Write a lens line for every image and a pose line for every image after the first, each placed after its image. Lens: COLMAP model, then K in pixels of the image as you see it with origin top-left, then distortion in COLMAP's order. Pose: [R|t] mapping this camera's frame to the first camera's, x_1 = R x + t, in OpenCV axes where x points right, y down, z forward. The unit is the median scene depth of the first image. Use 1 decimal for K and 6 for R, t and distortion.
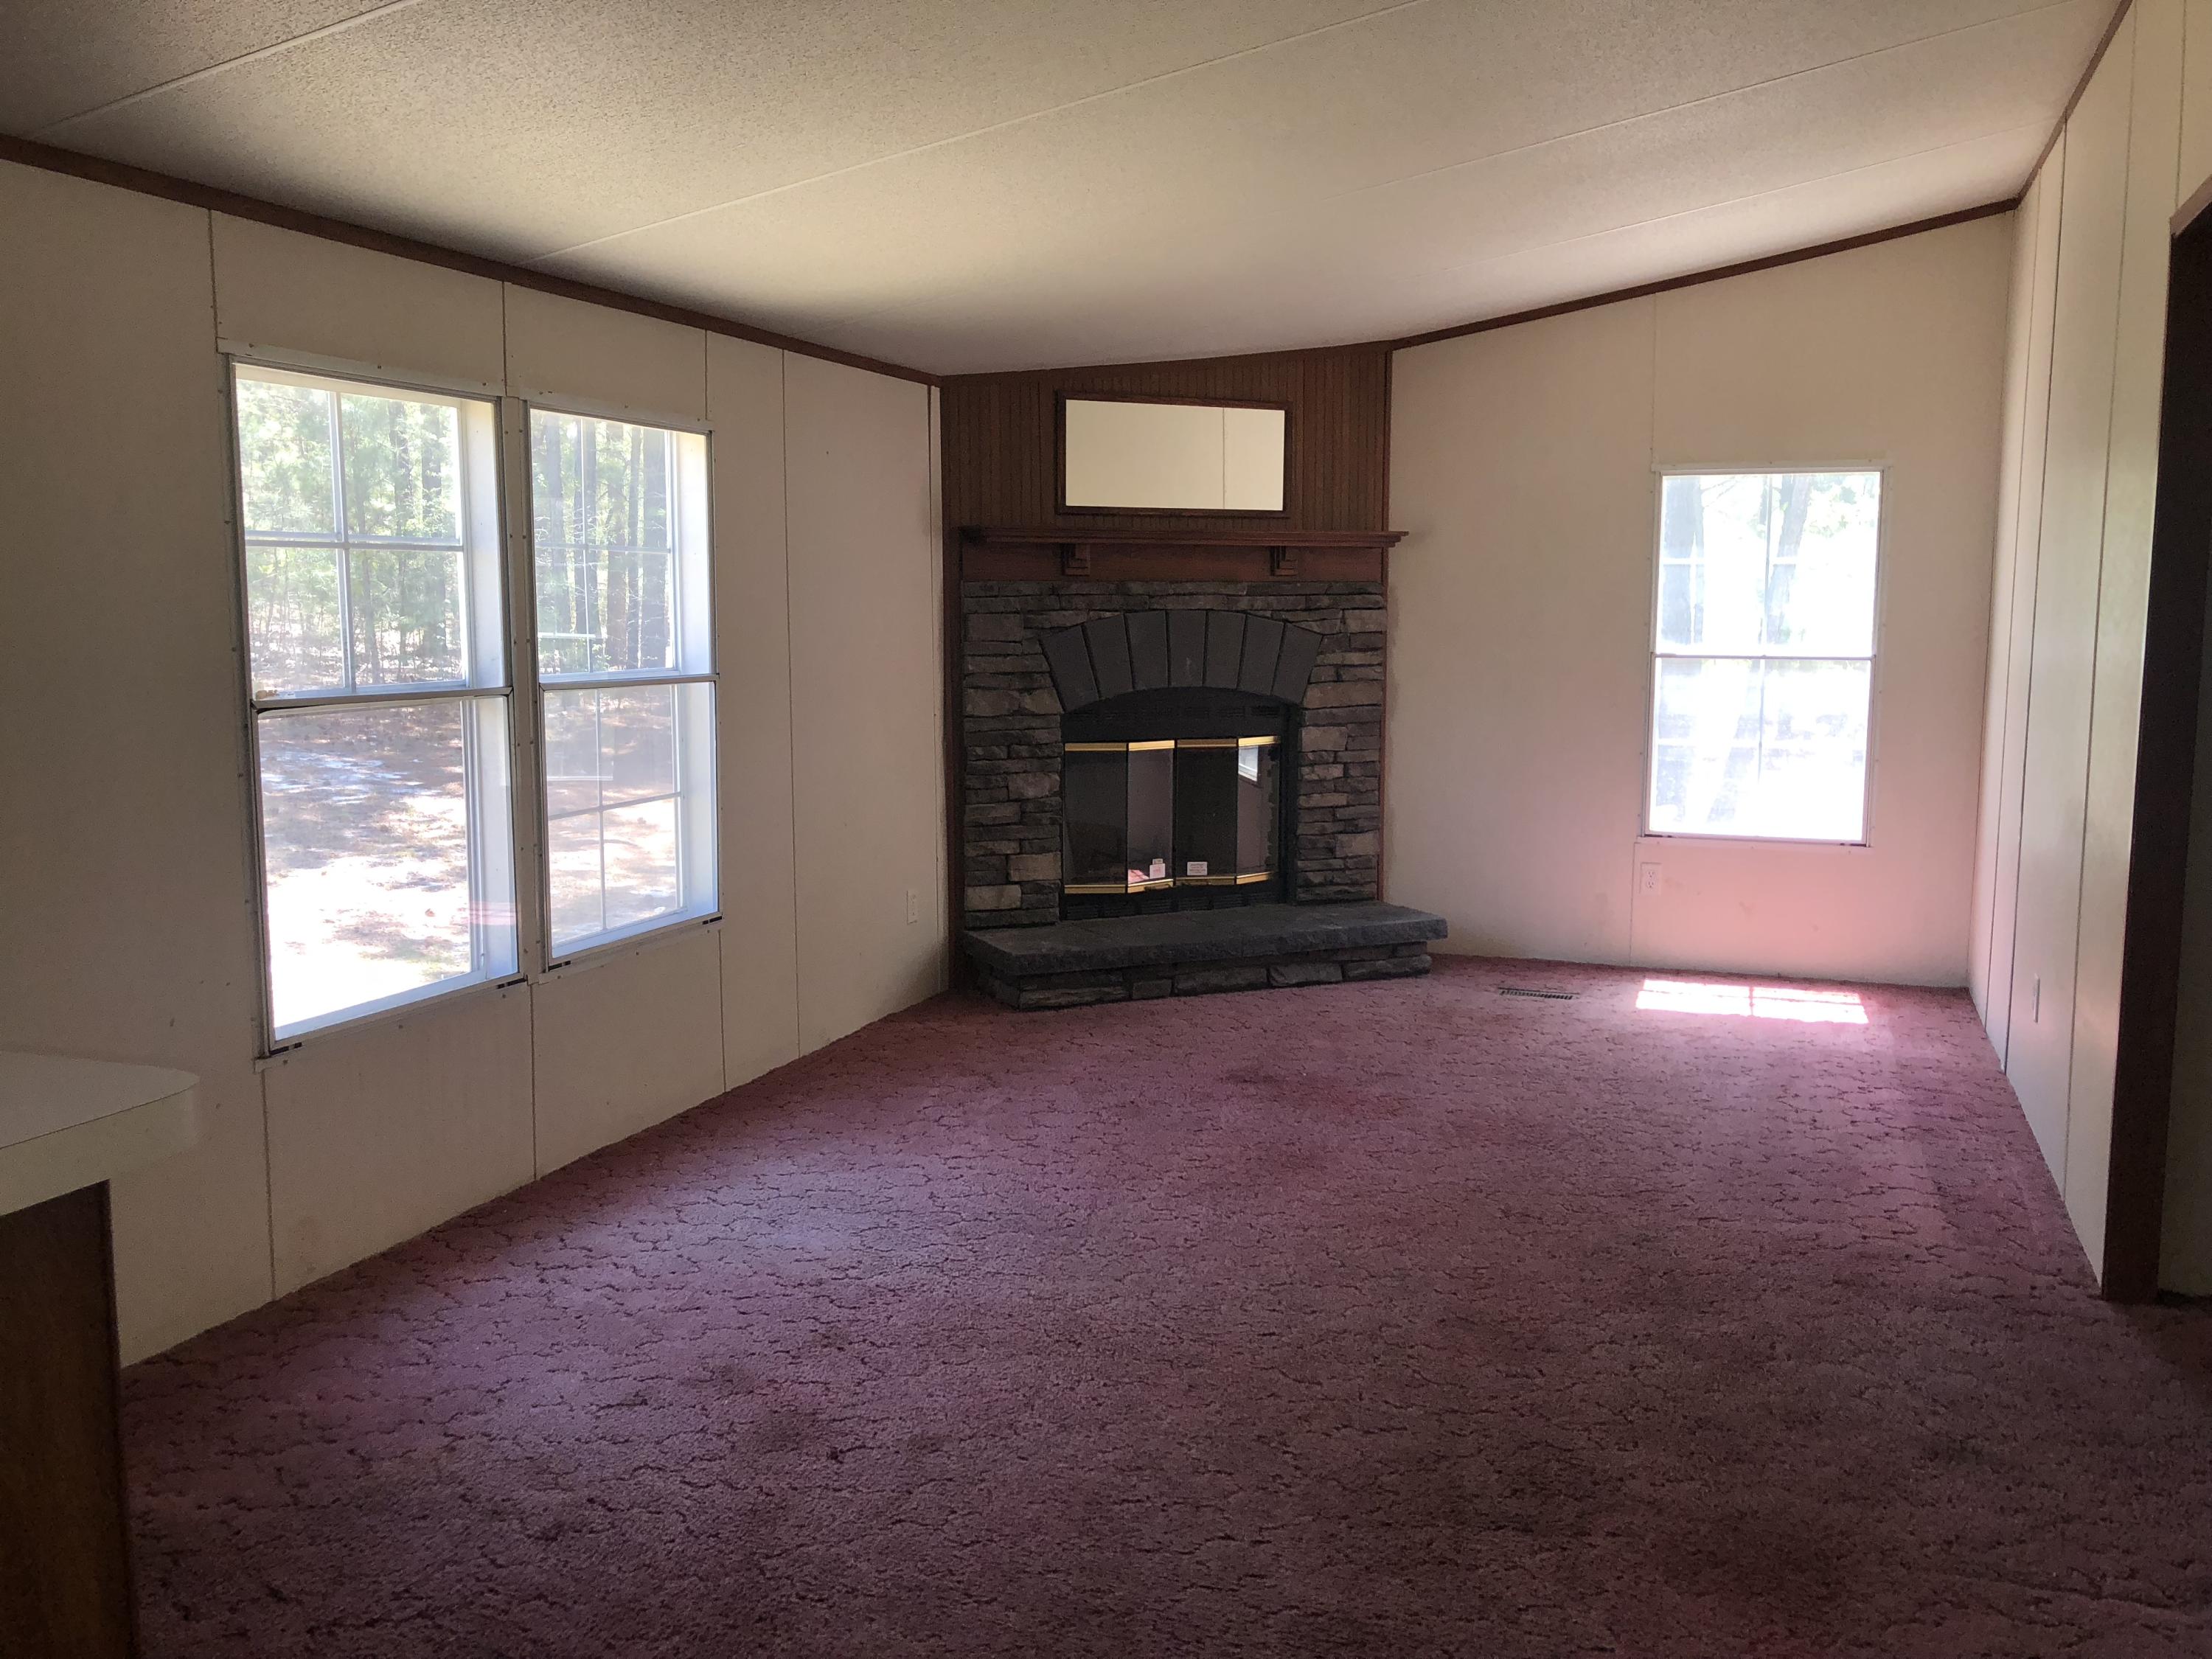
lens RADIAL K [[1844.1, 0, 1106.0], [0, 1844.1, 829.5], [0, 0, 1]] dist [-0.007655, -0.008229]
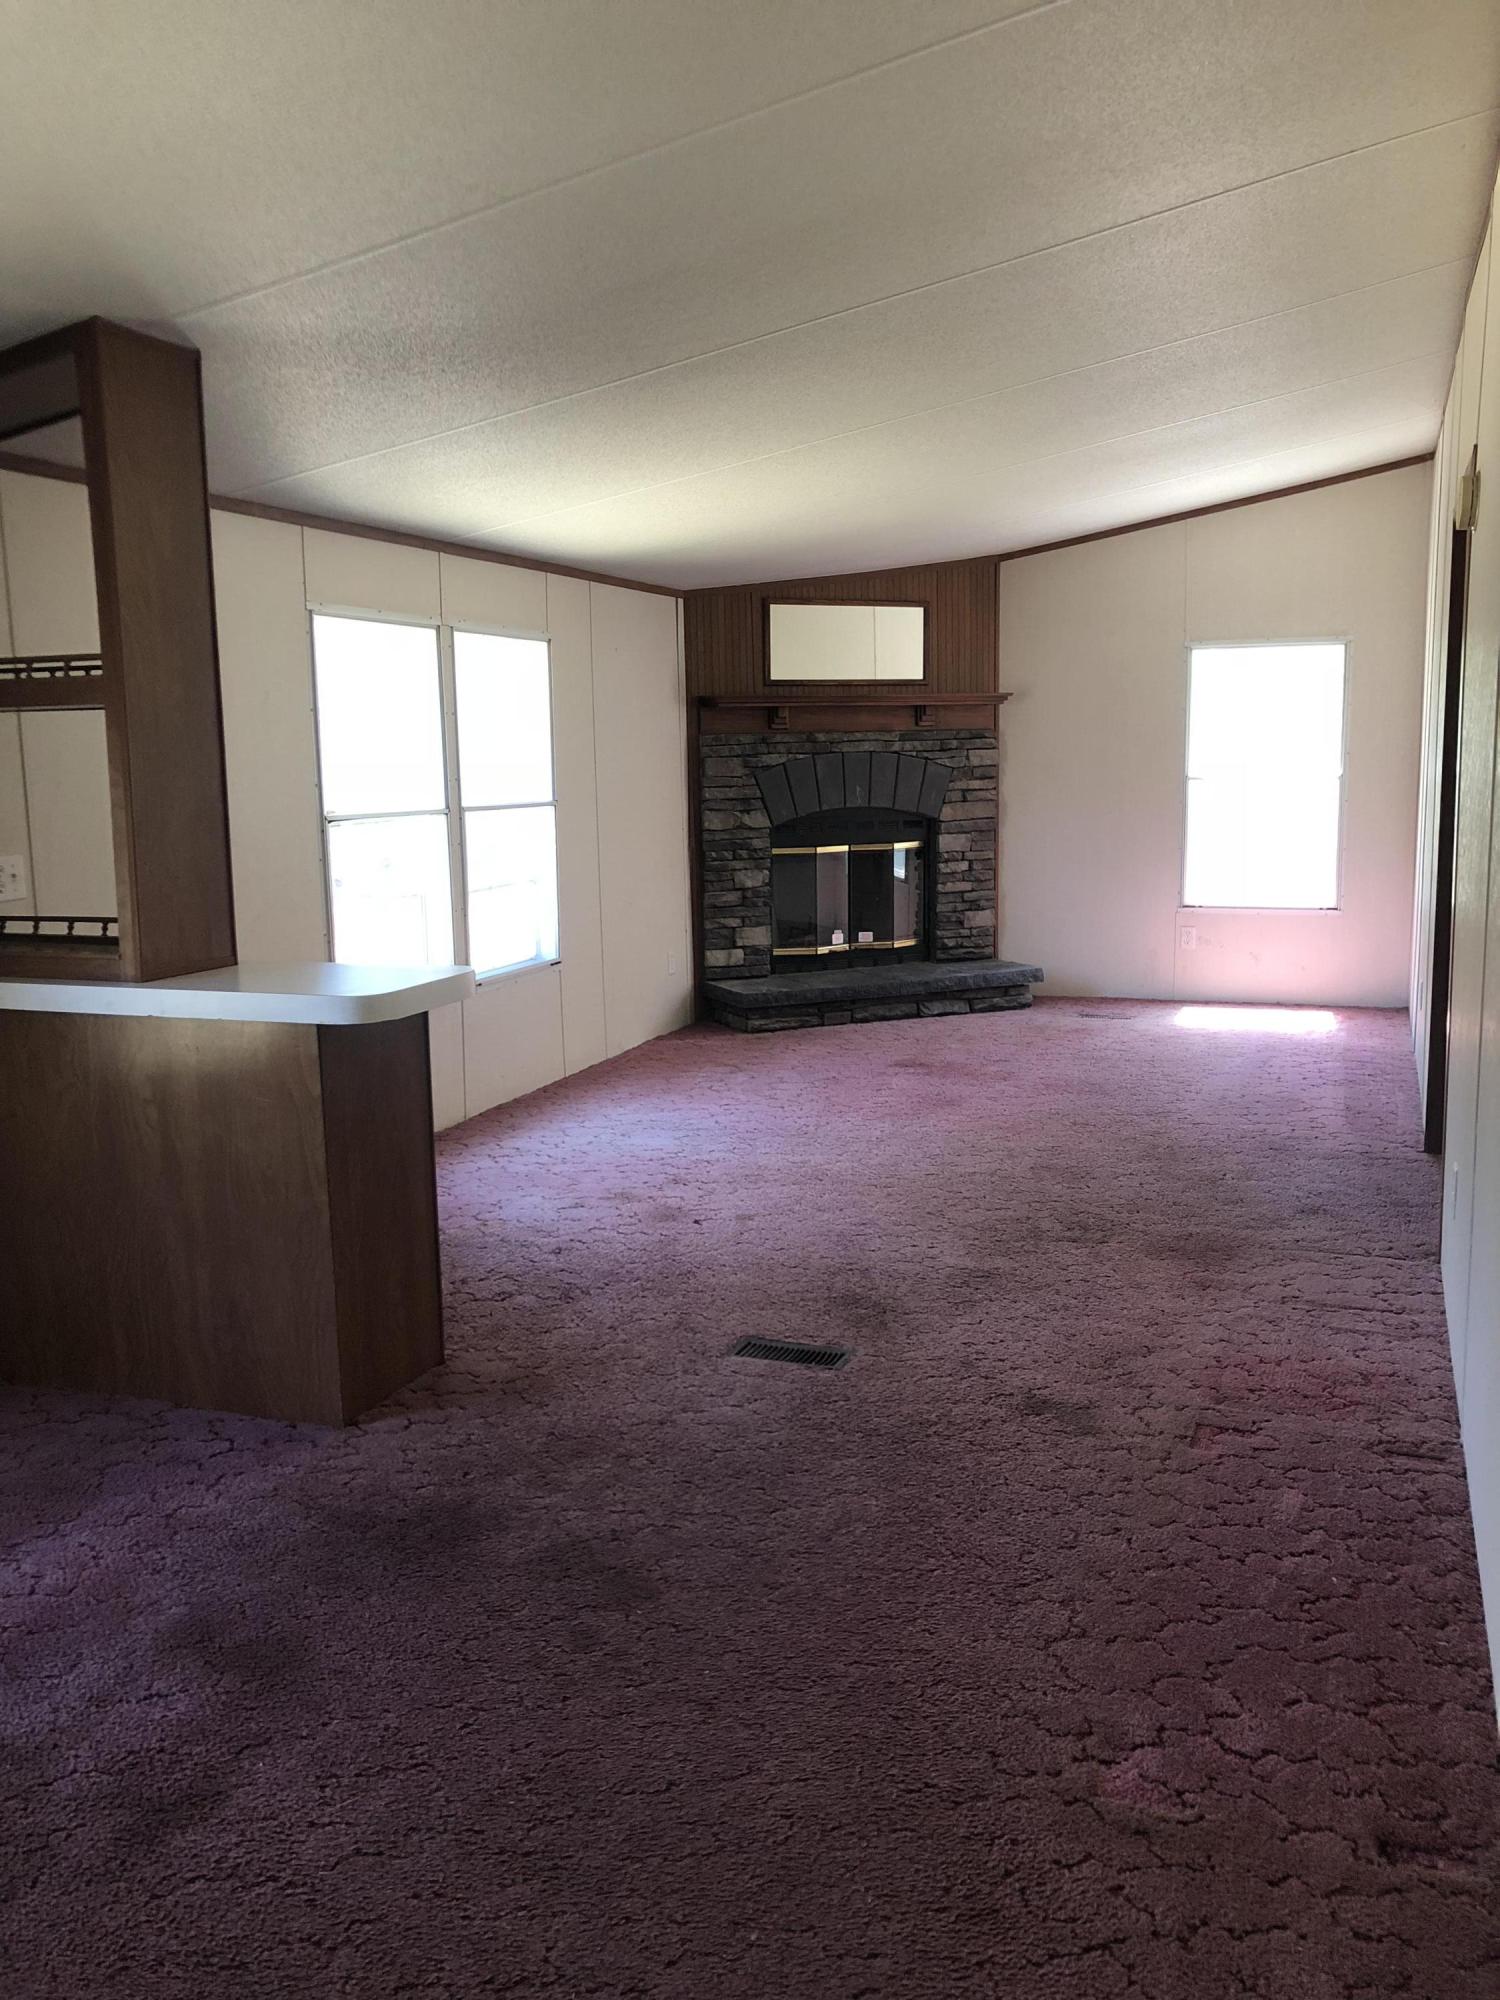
lens RADIAL K [[1667.3, 0, 746.0], [0, 1667.3, 1043.6], [0, 0, 1]] dist [-0.007655, -0.008229]
pose [[0.999803, -0.019353, -0.004414, -0.040664], [0.019560, 0.998400, 0.053052, 0.035536], [0.003381, -0.053128, 0.998582, -0.295591]]
